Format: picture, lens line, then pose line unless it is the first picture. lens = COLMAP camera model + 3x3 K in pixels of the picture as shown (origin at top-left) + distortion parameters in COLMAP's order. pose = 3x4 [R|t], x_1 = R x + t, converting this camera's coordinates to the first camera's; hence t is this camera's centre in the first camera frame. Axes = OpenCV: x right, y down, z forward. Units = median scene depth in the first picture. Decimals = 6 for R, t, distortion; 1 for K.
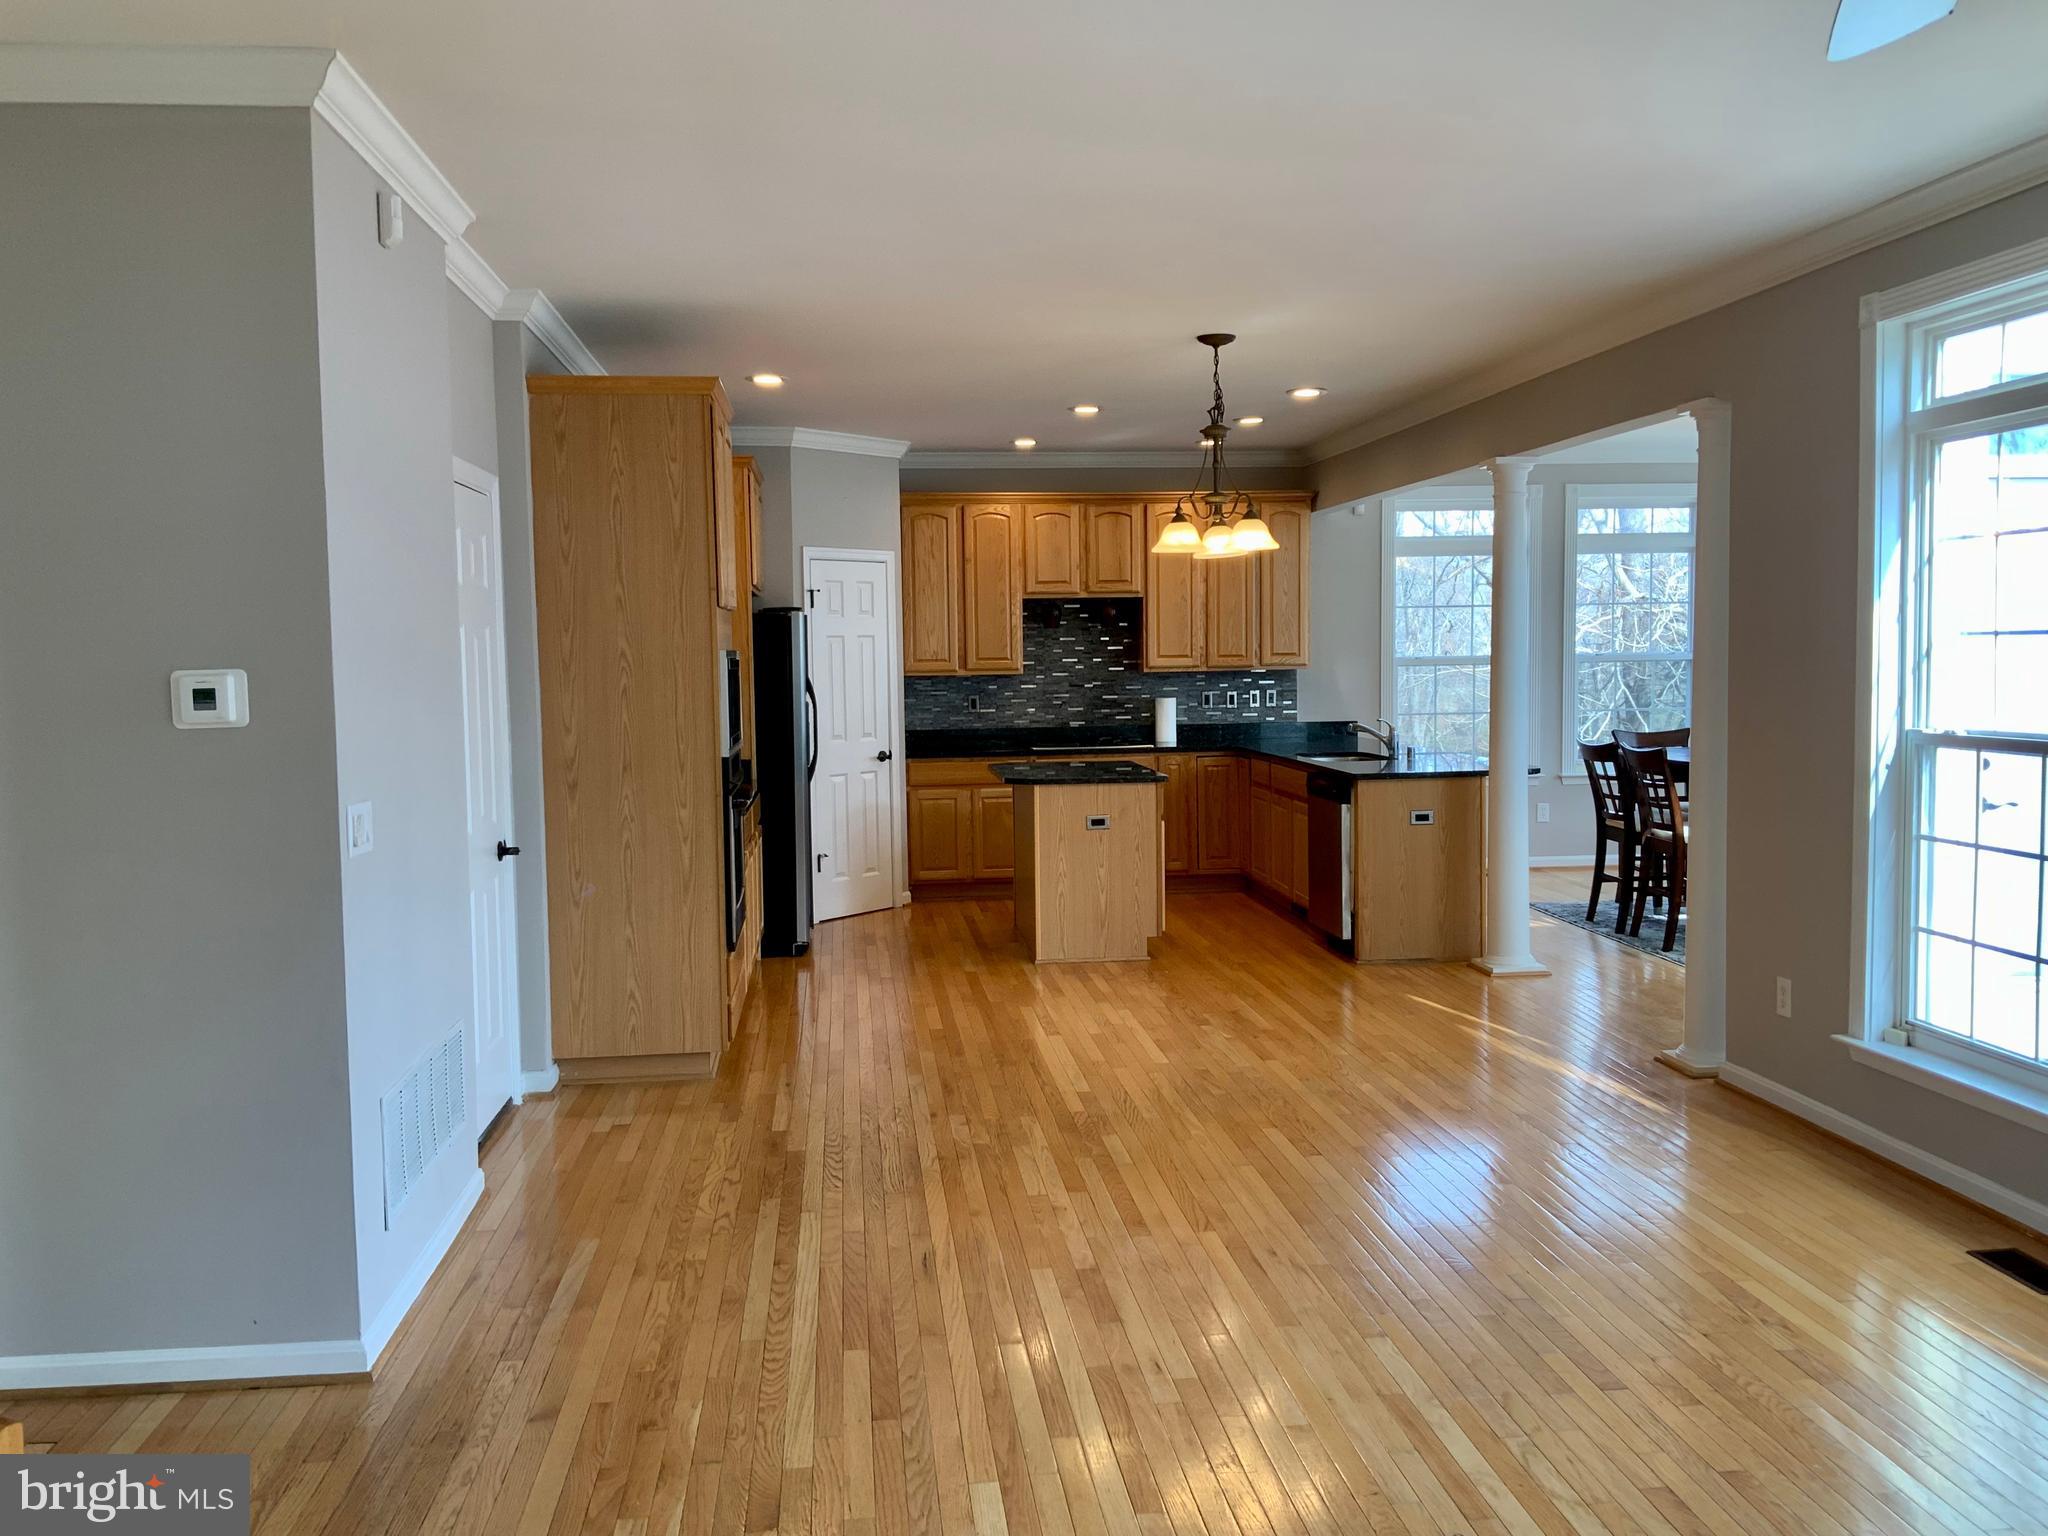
lens RADIAL K [[1688.5, 0, 1027.1], [0, 1688.5, 768.7], [0, 0, 1]] dist [0.044143, -0.048191]
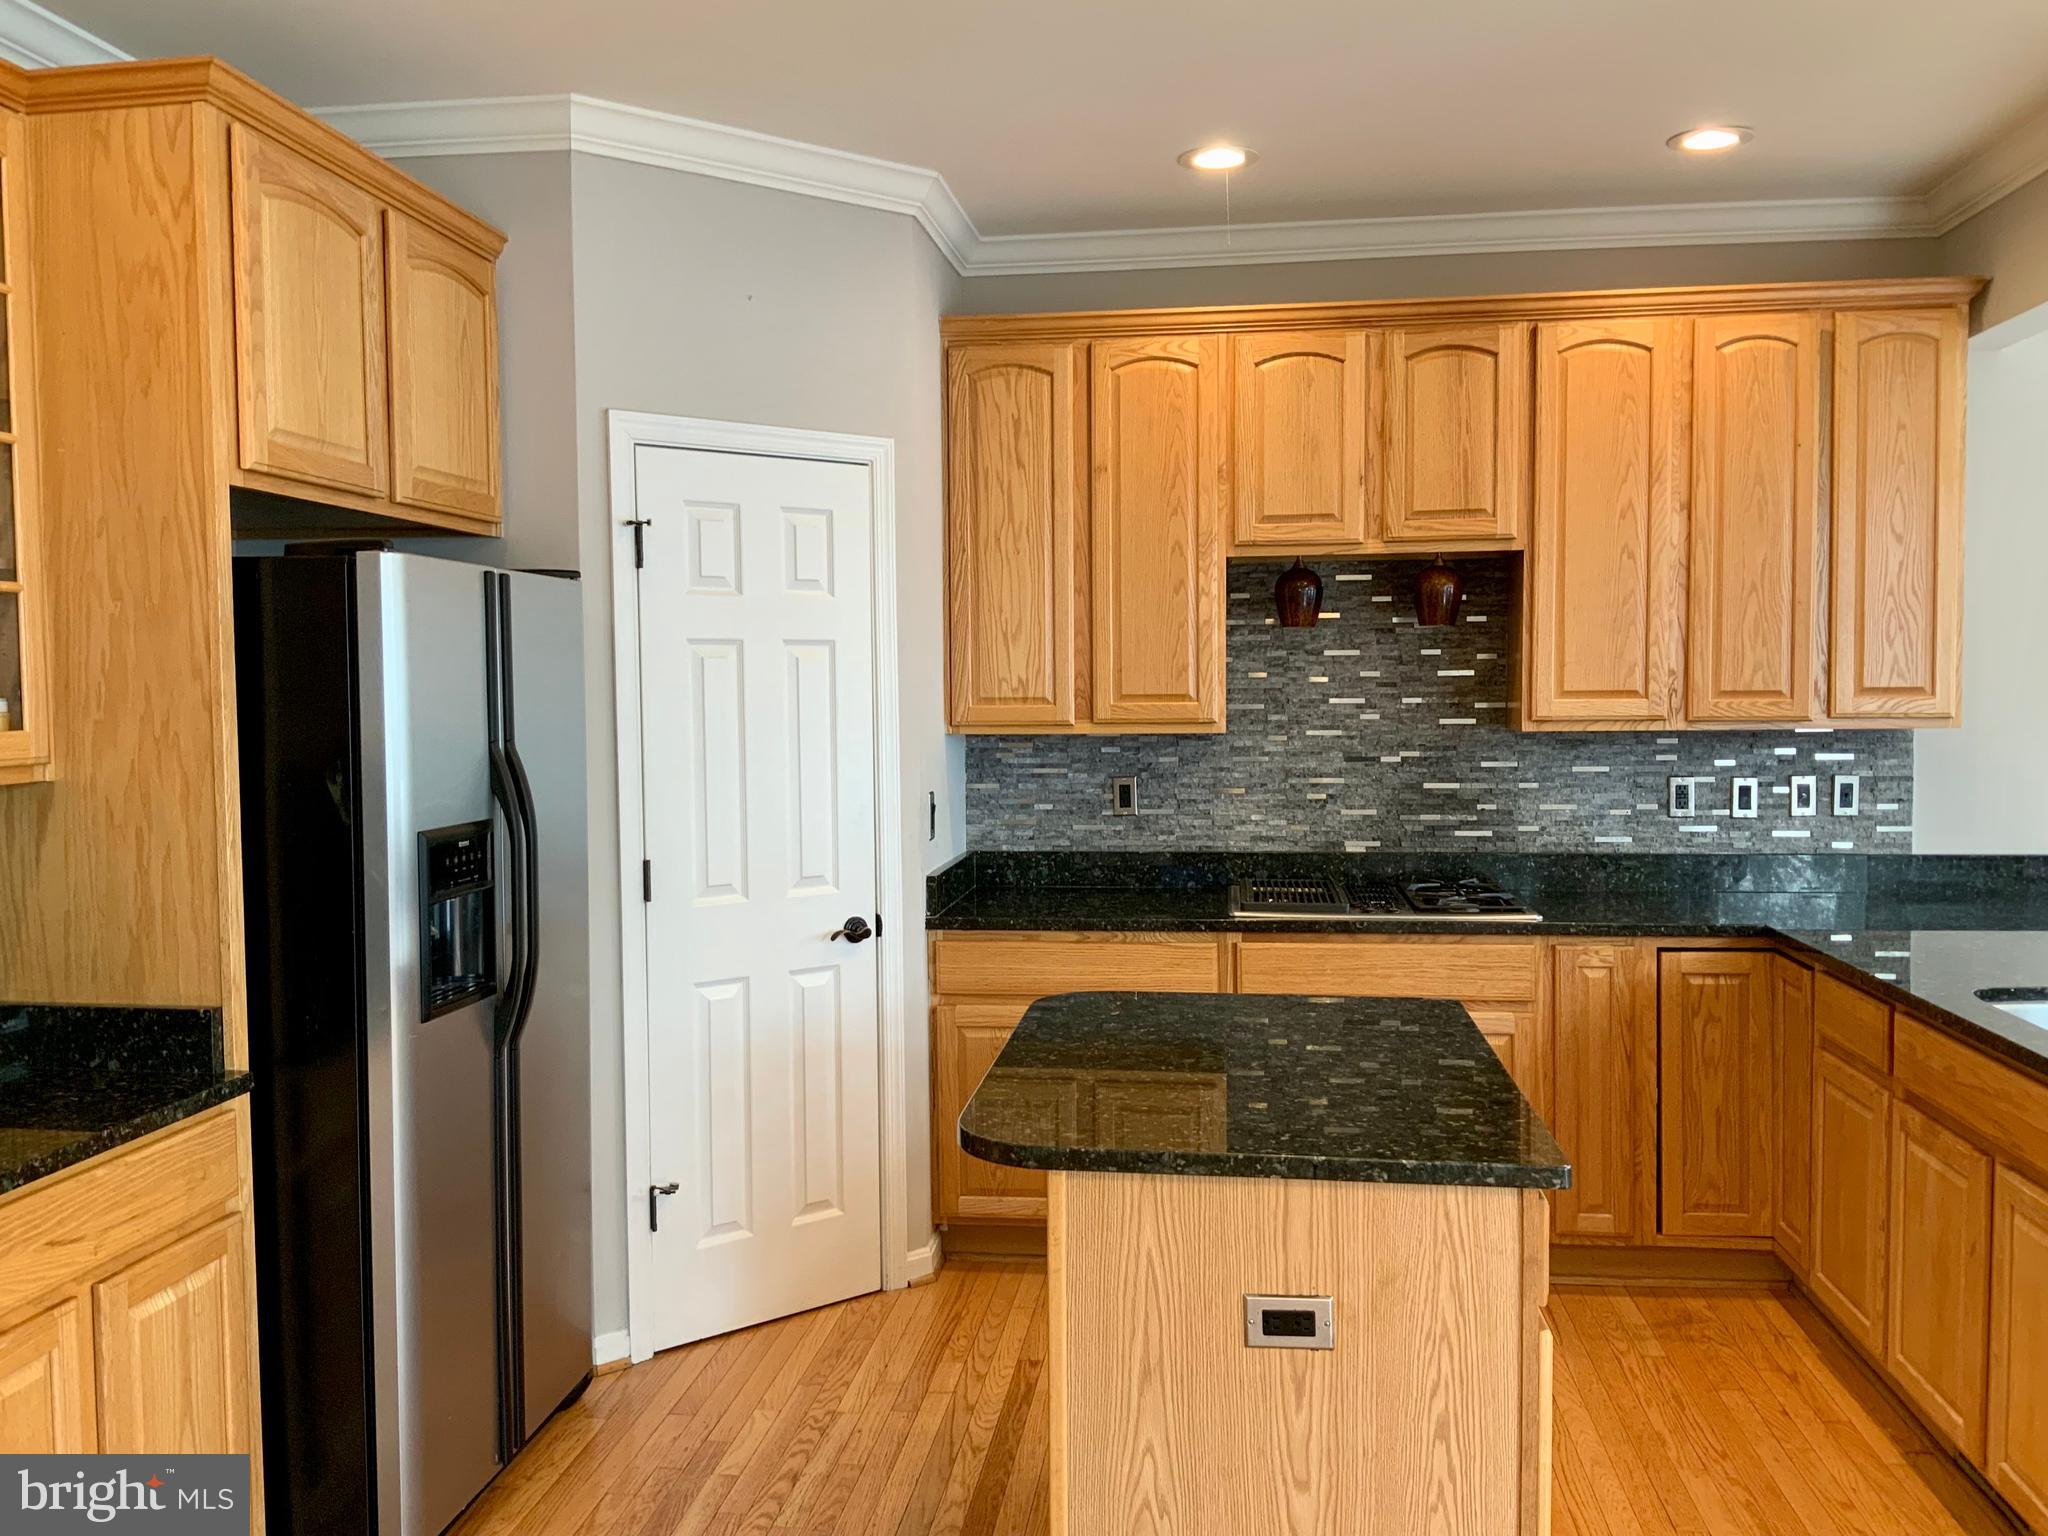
lens RADIAL K [[1688.5, 0, 1011.2], [0, 1688.5, 763.8], [0, 0, 1]] dist [0.044143, -0.048191]
pose [[0.969633, 0.016468, -0.244008, 0.049587], [-0.021695, 0.999589, -0.018748, -0.039077], [0.243599, 0.023473, 0.969592, 0.571695]]
